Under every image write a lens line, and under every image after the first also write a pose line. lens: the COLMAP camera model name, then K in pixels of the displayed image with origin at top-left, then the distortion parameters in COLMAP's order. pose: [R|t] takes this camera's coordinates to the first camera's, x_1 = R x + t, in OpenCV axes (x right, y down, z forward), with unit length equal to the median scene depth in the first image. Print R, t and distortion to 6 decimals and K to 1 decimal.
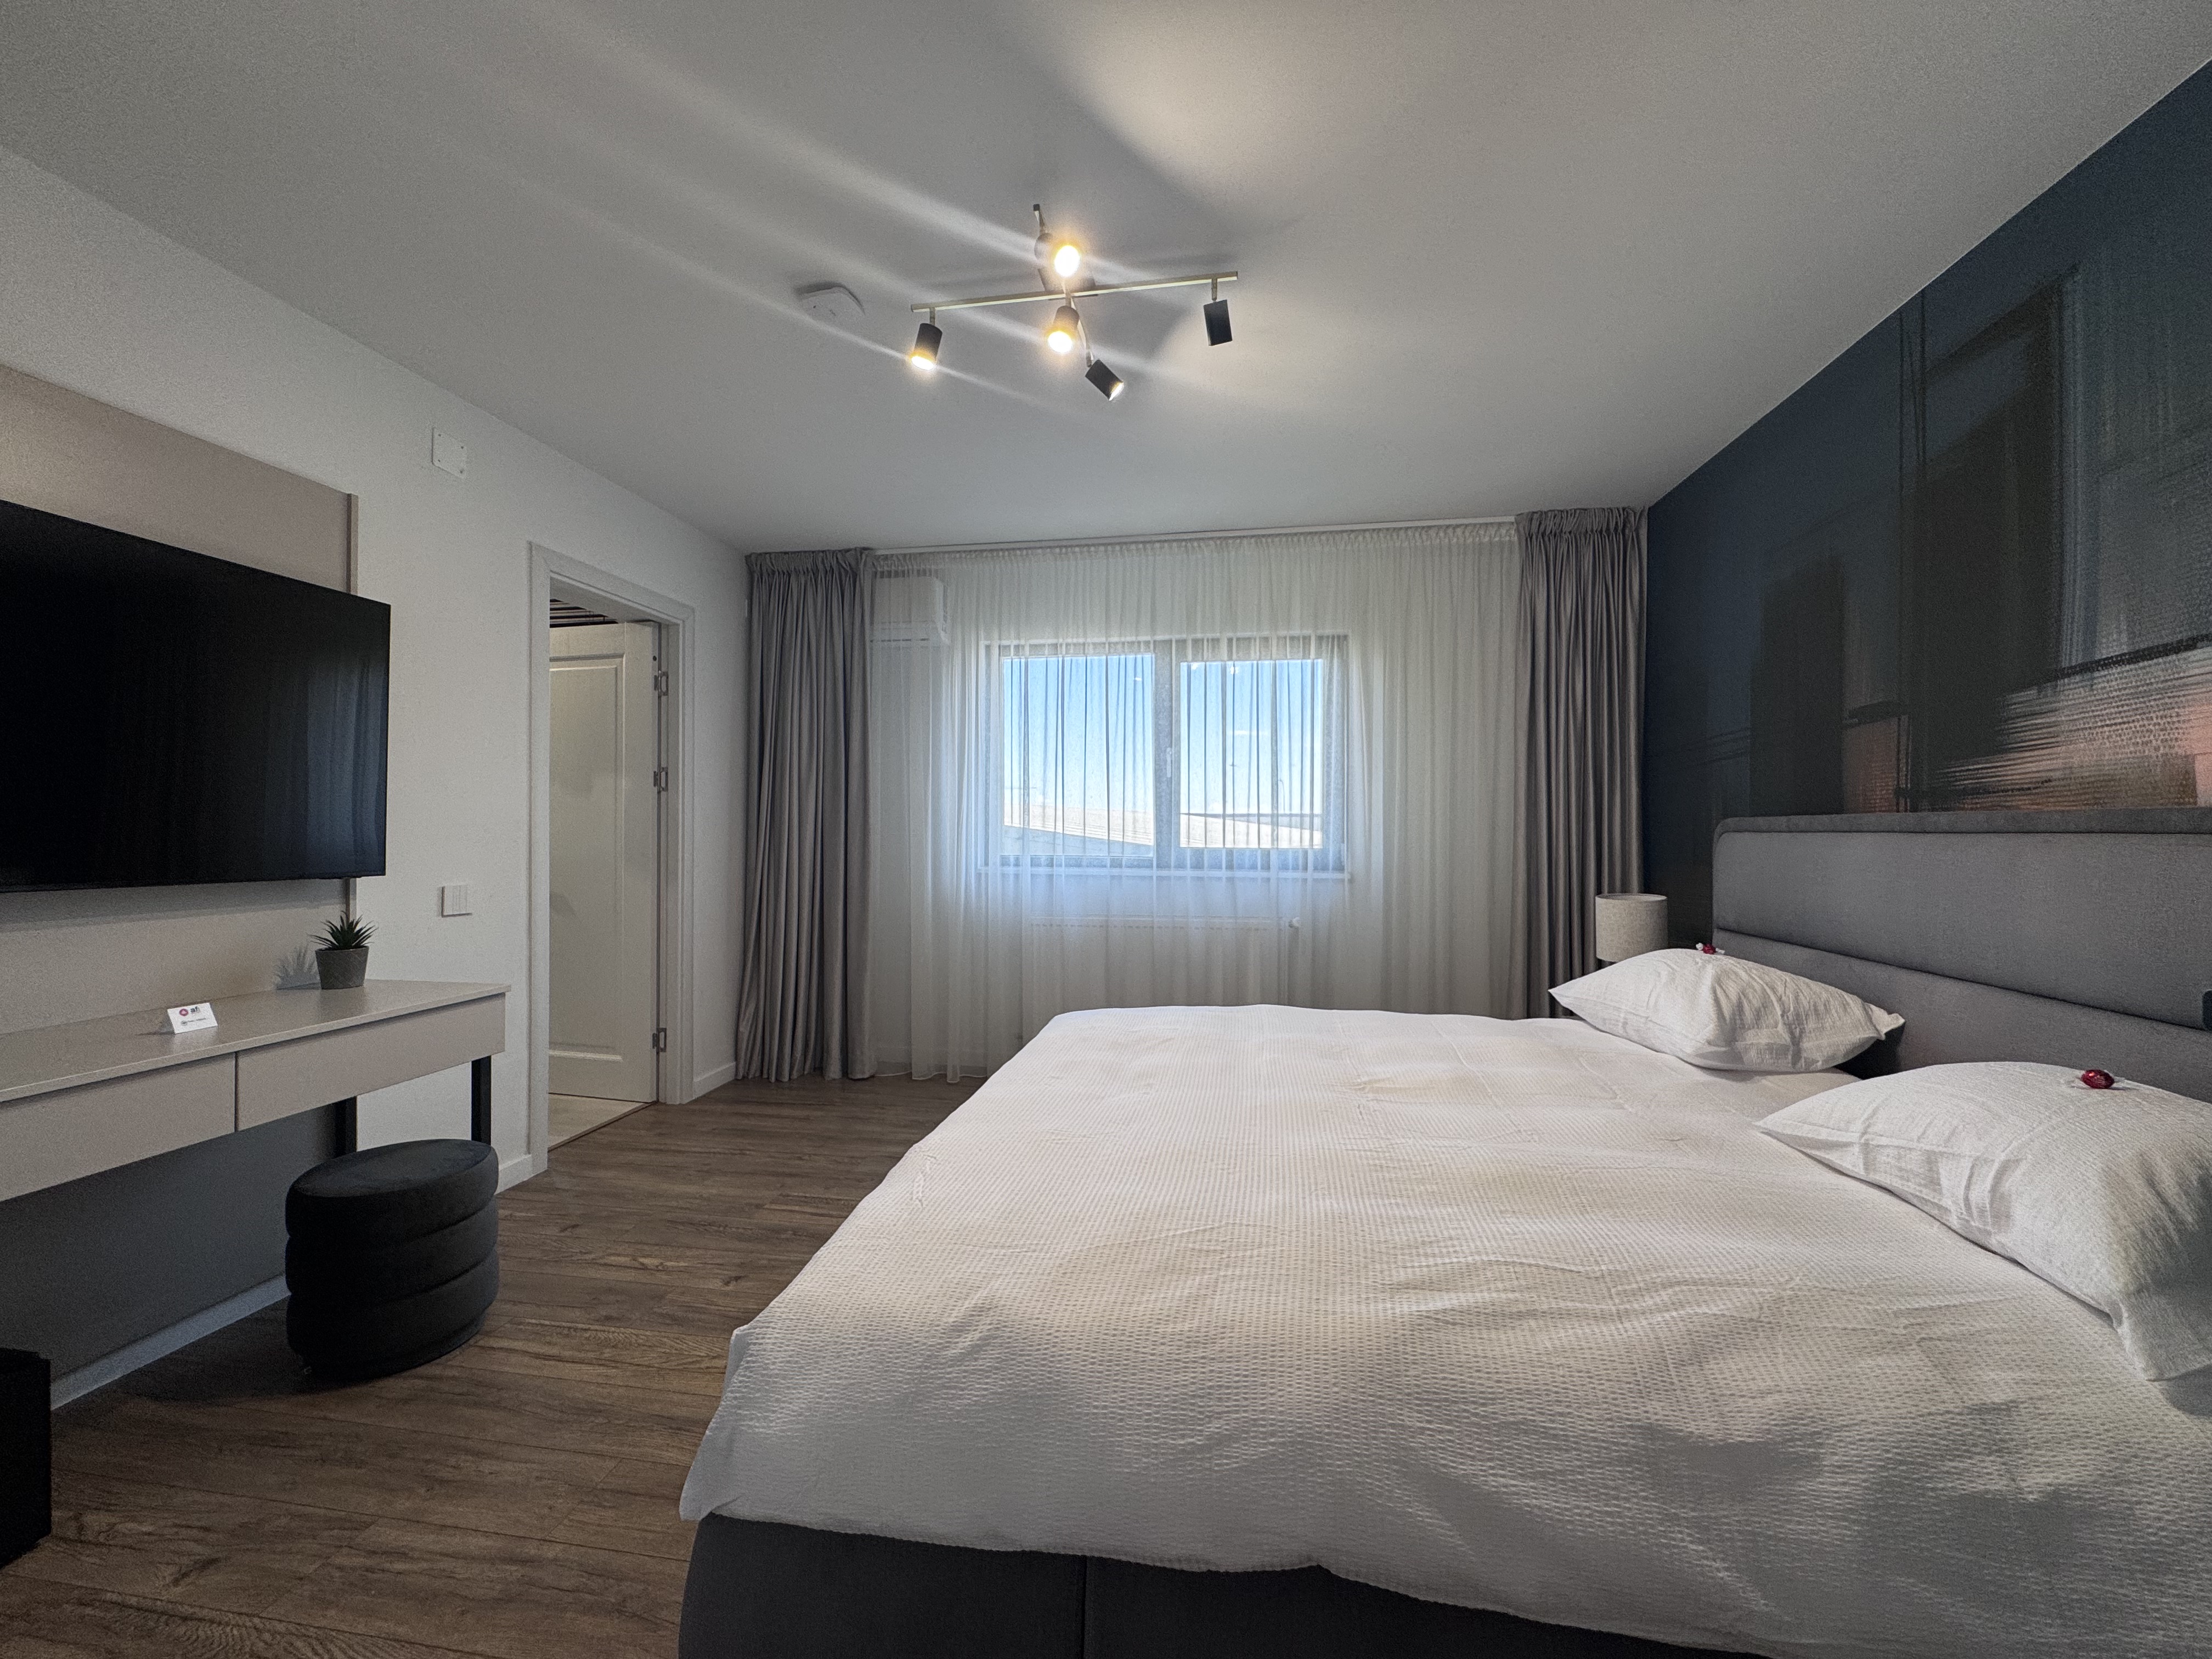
lens RADIAL K [[890.3, 0, 1111.9], [0, 890.3, 828.2], [0, 0, 1]] dist [-0.002845, 0.000263]
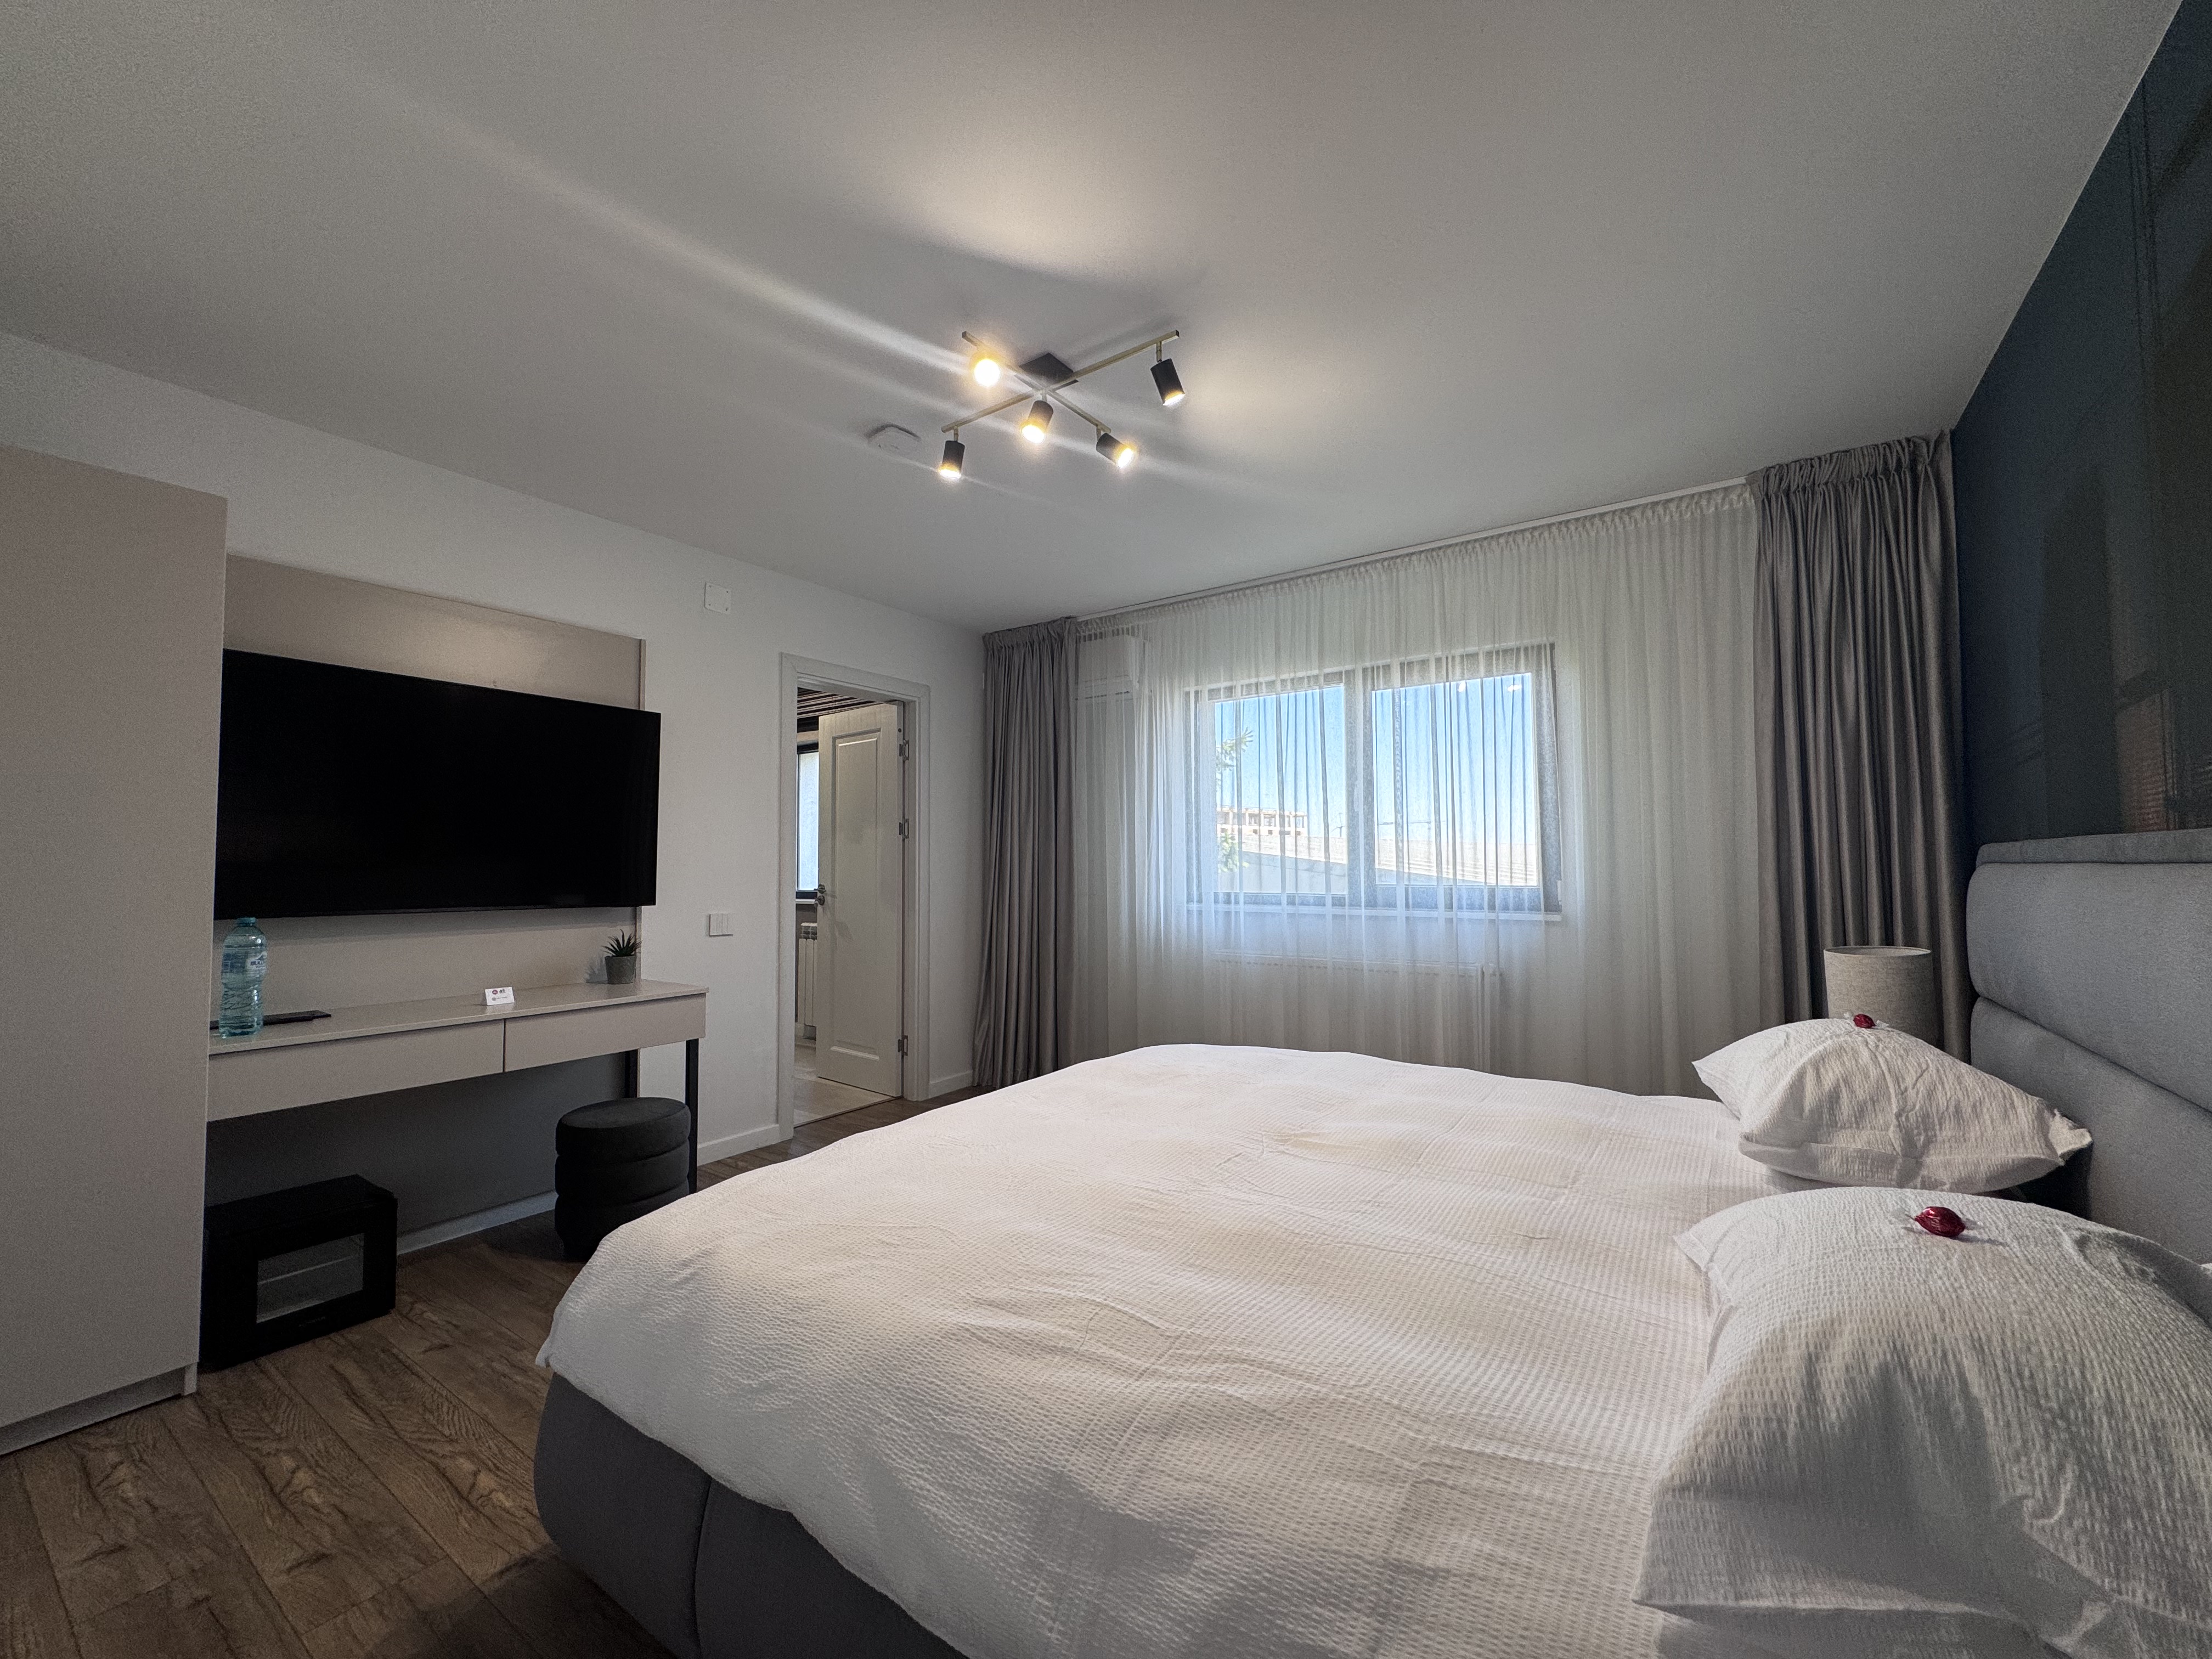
lens RADIAL K [[890.3, 0, 1110.7], [0, 890.3, 829.3], [0, 0, 1]] dist [-0.002845, 0.000263]
pose [[0.900271, -0.027357, -0.434469, 0.493874], [0.009483, 0.999019, -0.043256, 0.001380], [0.435226, 0.034822, 0.899647, 0.051238]]
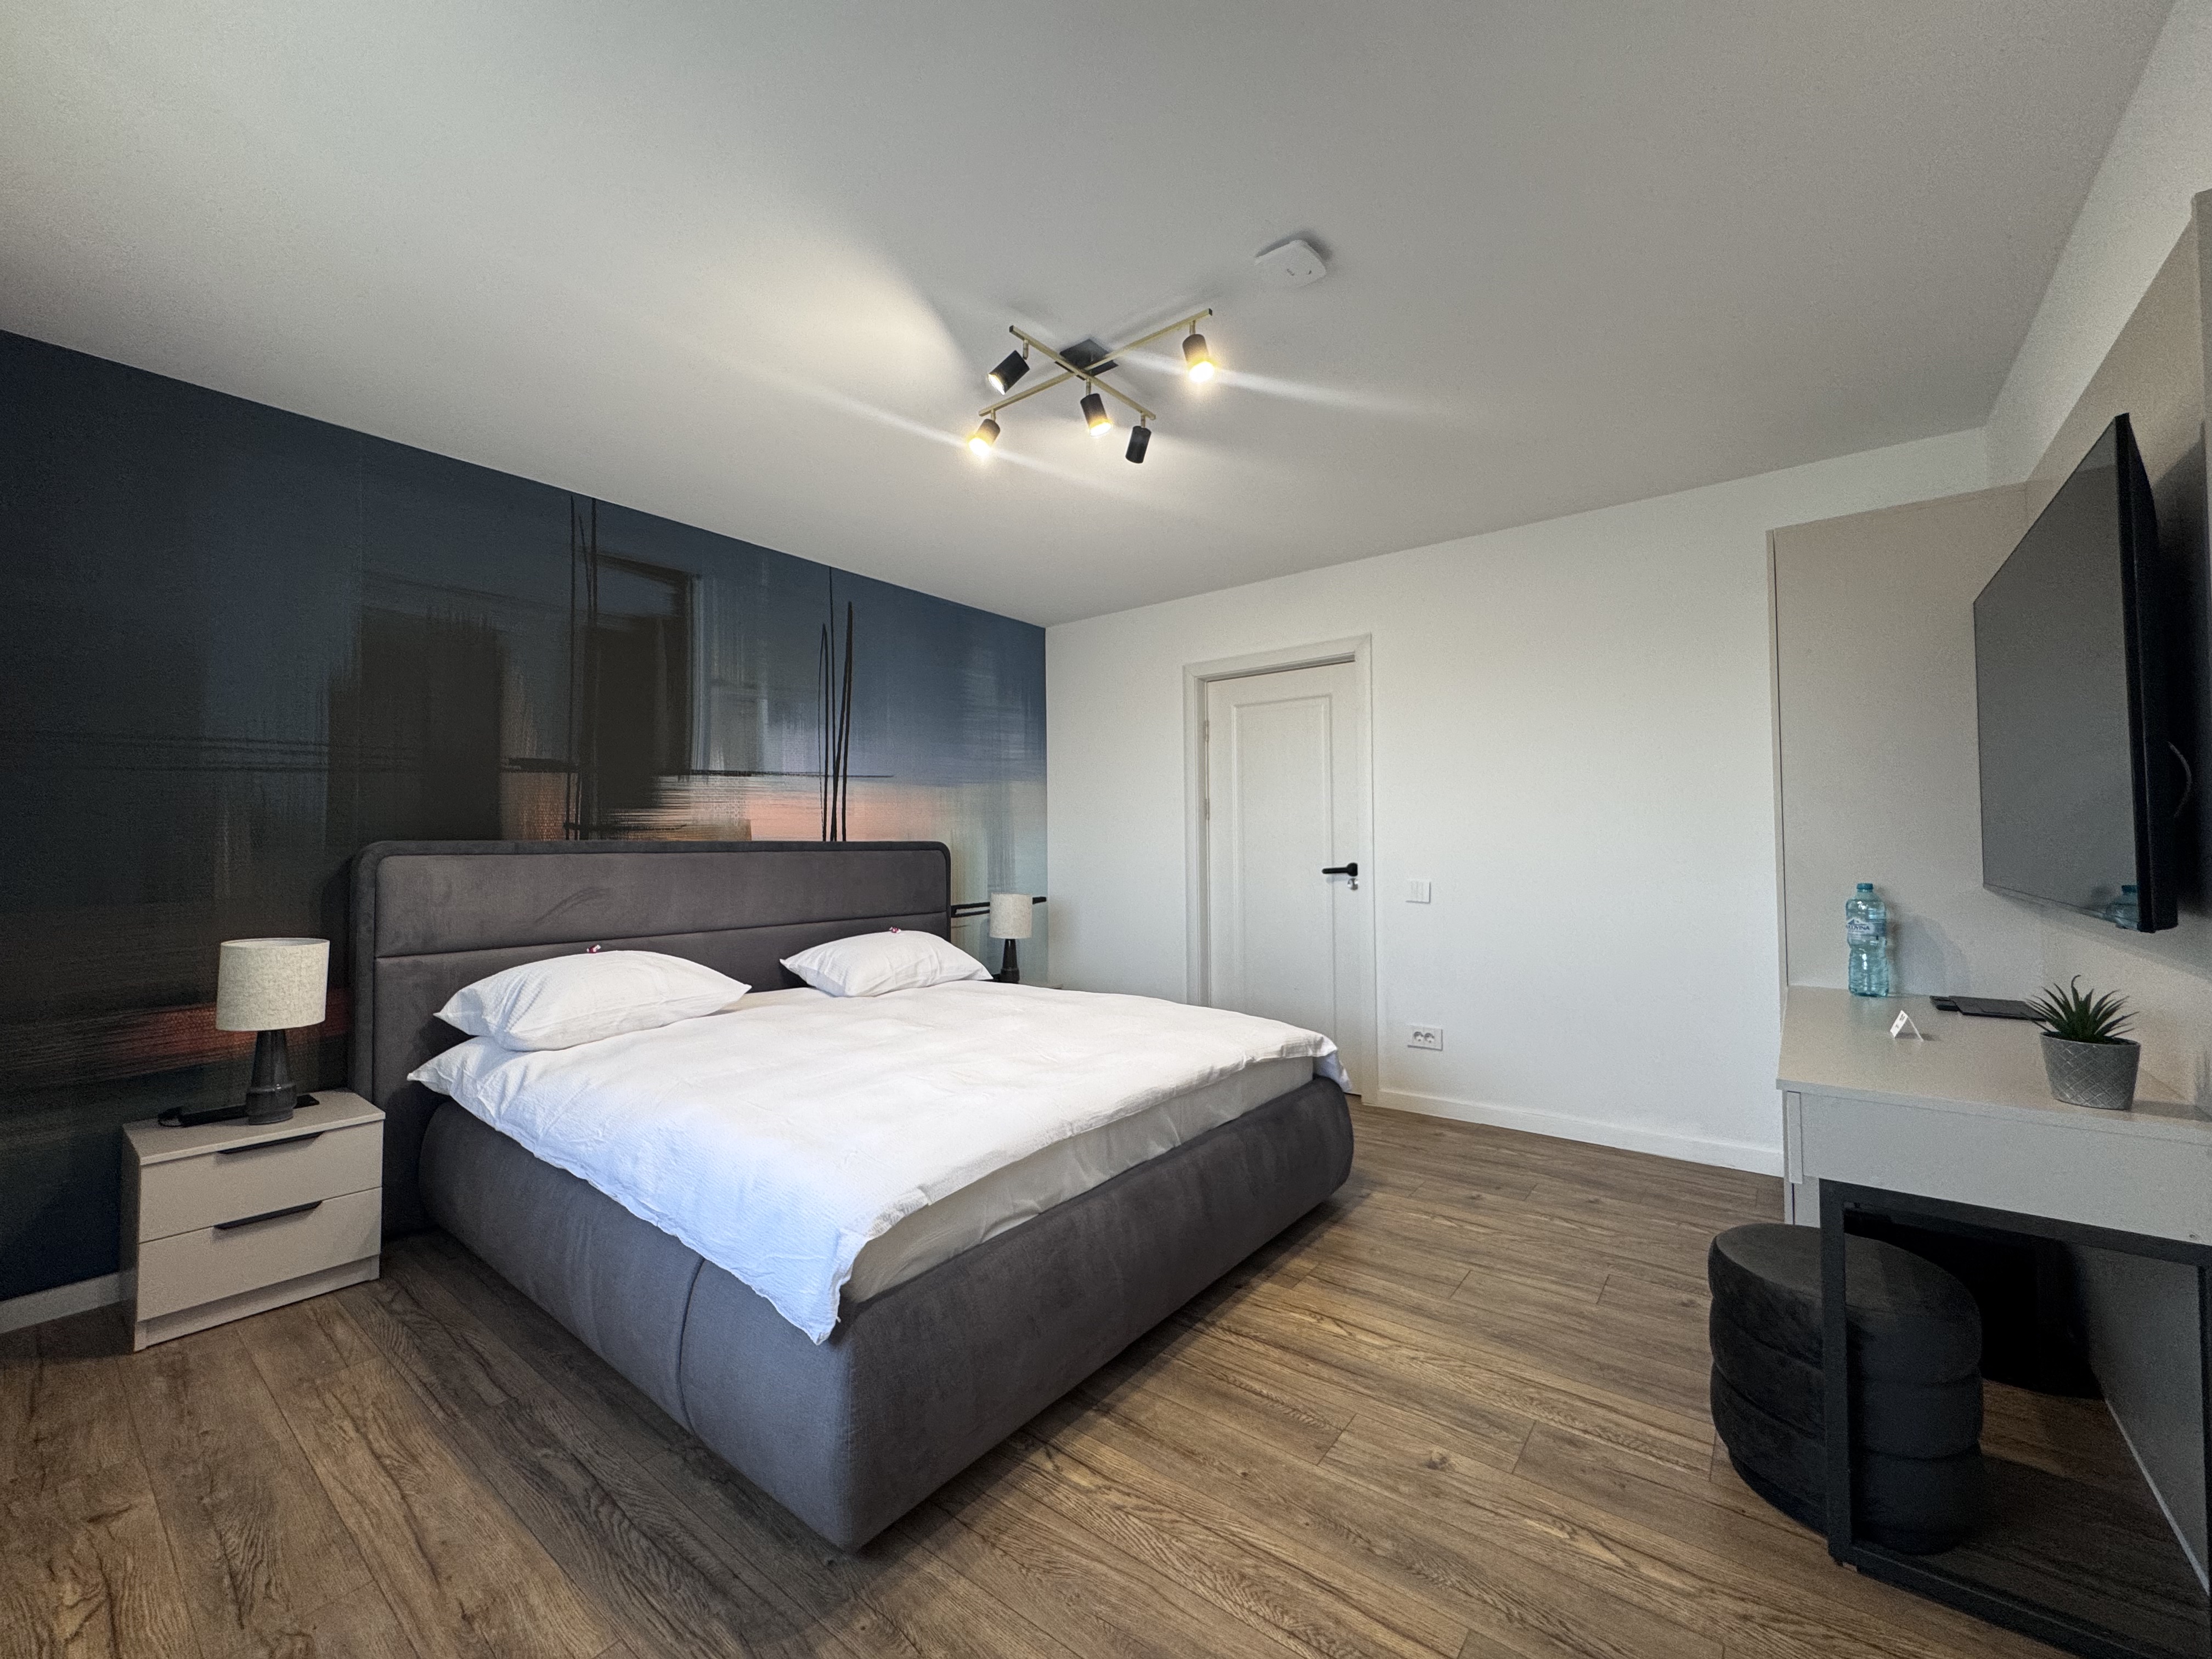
lens RADIAL K [[890.3, 0, 1098.9], [0, 890.3, 829.2], [0, 0, 1]] dist [-0.002845, 0.000263]
pose [[-0.866487, 0.016950, 0.498912, -0.615951], [0.006860, 0.999733, -0.022049, 0.002933], [-0.499153, -0.015683, -0.866372, 1.963490]]
